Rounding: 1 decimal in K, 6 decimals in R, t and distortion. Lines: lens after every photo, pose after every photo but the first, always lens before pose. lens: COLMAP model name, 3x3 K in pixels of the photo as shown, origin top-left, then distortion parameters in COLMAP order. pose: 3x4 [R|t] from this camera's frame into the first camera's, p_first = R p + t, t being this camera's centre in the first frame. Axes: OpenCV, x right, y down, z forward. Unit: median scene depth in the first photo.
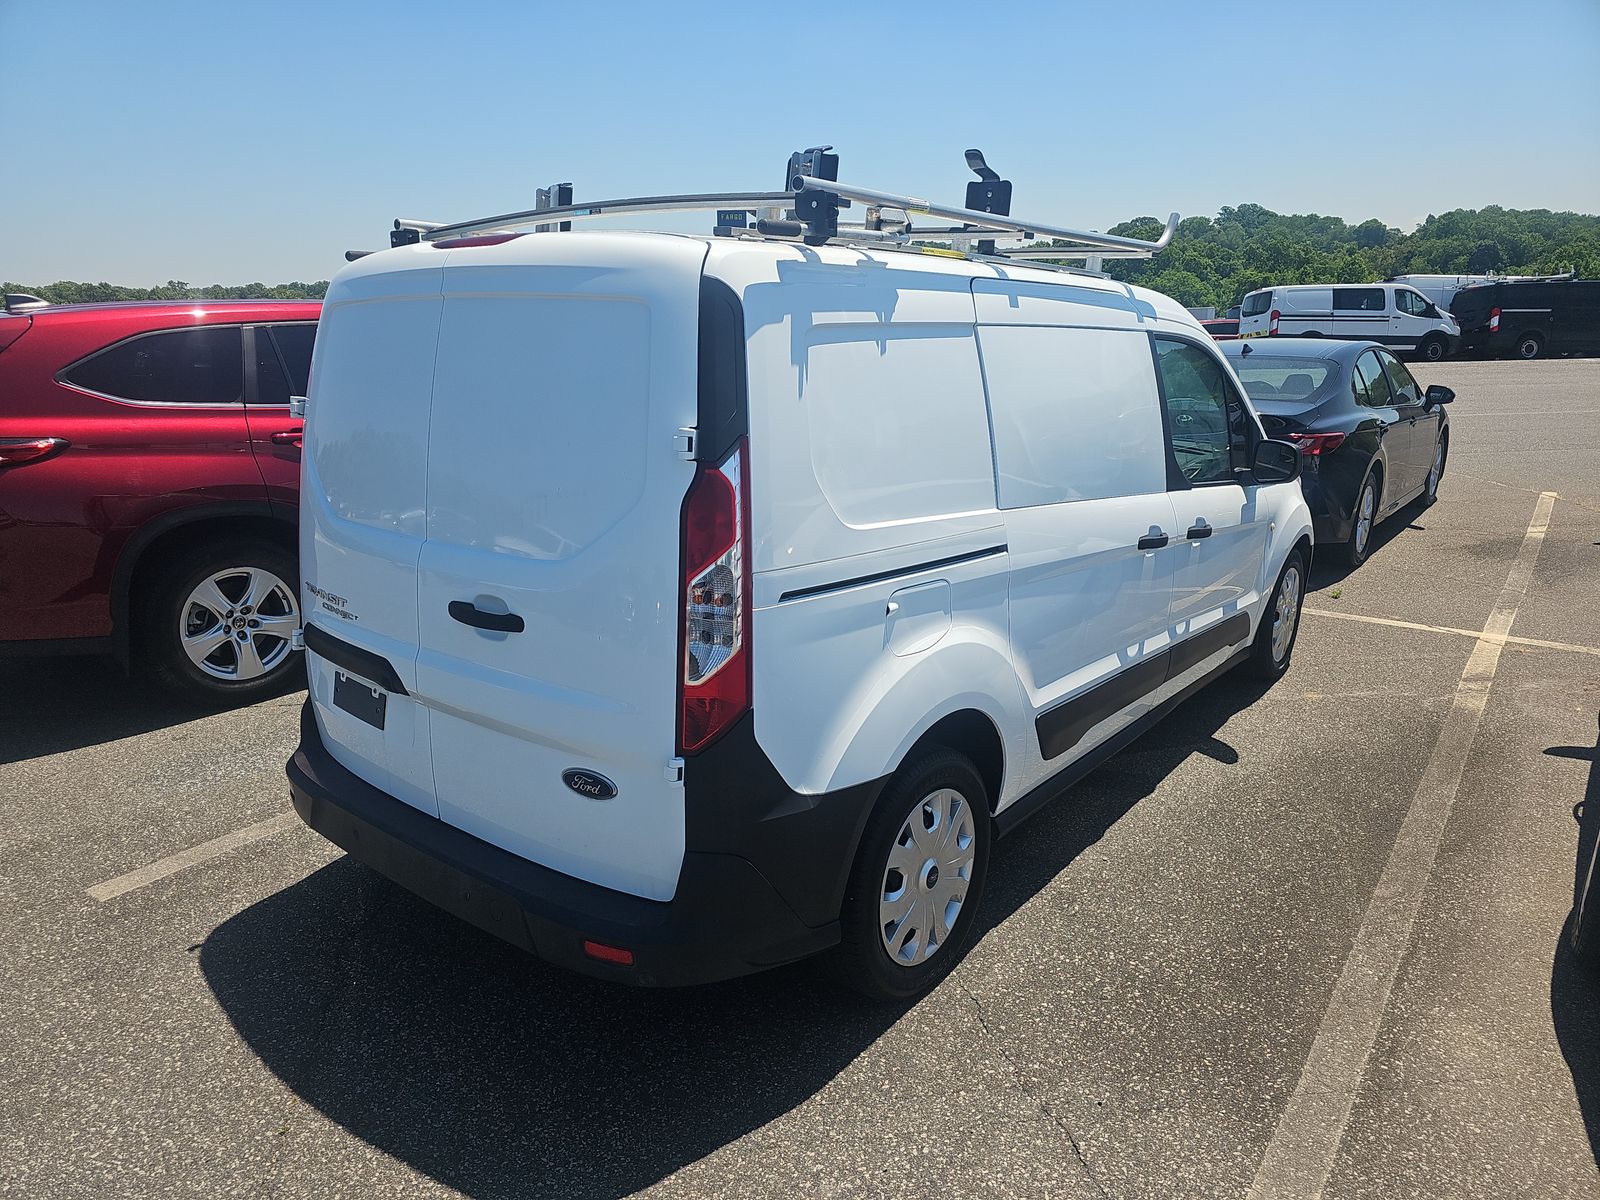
lens RADIAL K [[1100.2, 0, 800.0], [0, 1100.2, 600.0], [0, 0, 1]] dist [0.011093, 0.001966]
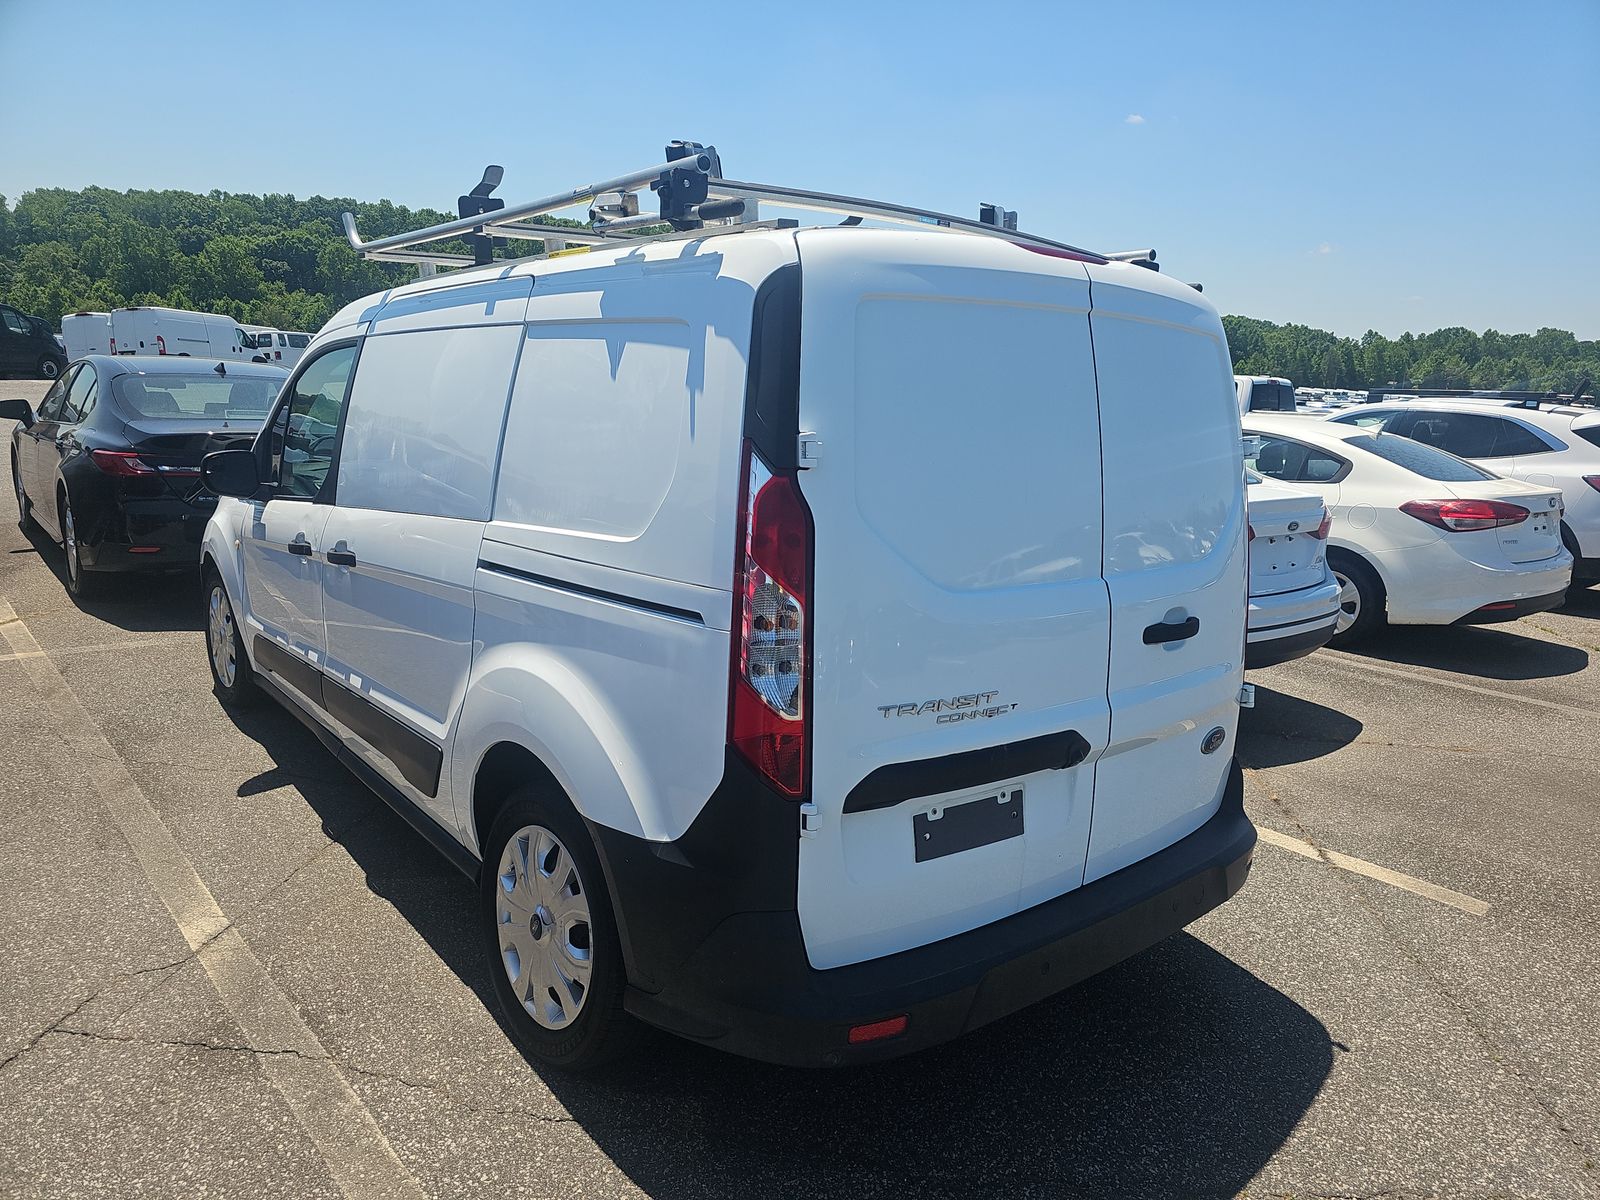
lens RADIAL K [[1092.9, 0, 771.6], [0, 1092.9, 606.6], [0, 0, 1]] dist [0.009909, -0.000609]
pose [[0.181571, -0.175336, 0.967621, -1.209750], [0.191408, 0.971458, 0.140114, -0.200073], [-0.964570, 0.159769, 0.209949, 1.024826]]
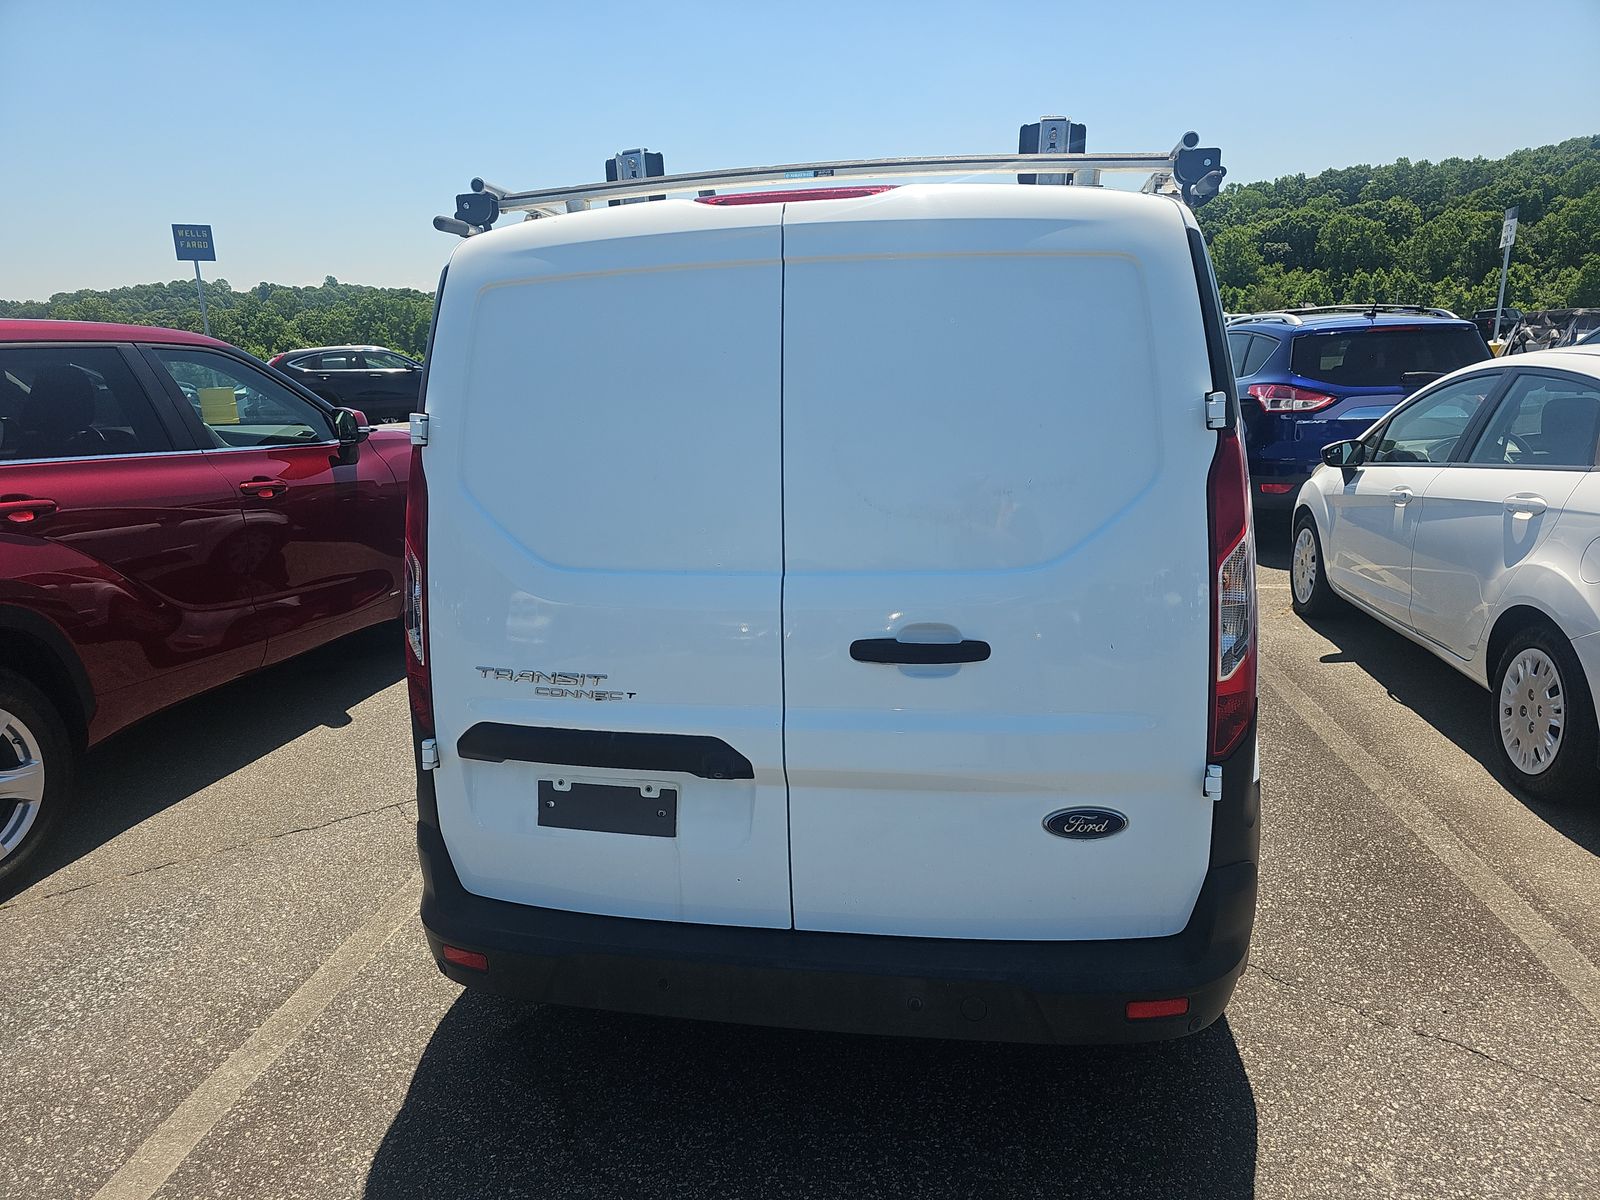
lens RADIAL K [[1080.2, 0, 800.0], [0, 1080.2, 600.0], [0, 0, 1]] dist [0.002661, -0.001273]
pose [[0.867626, -0.127848, 0.480500, -0.667658], [0.147269, 0.989093, -0.002748, -0.029592], [-0.474908, 0.073147, 0.876990, 0.314540]]
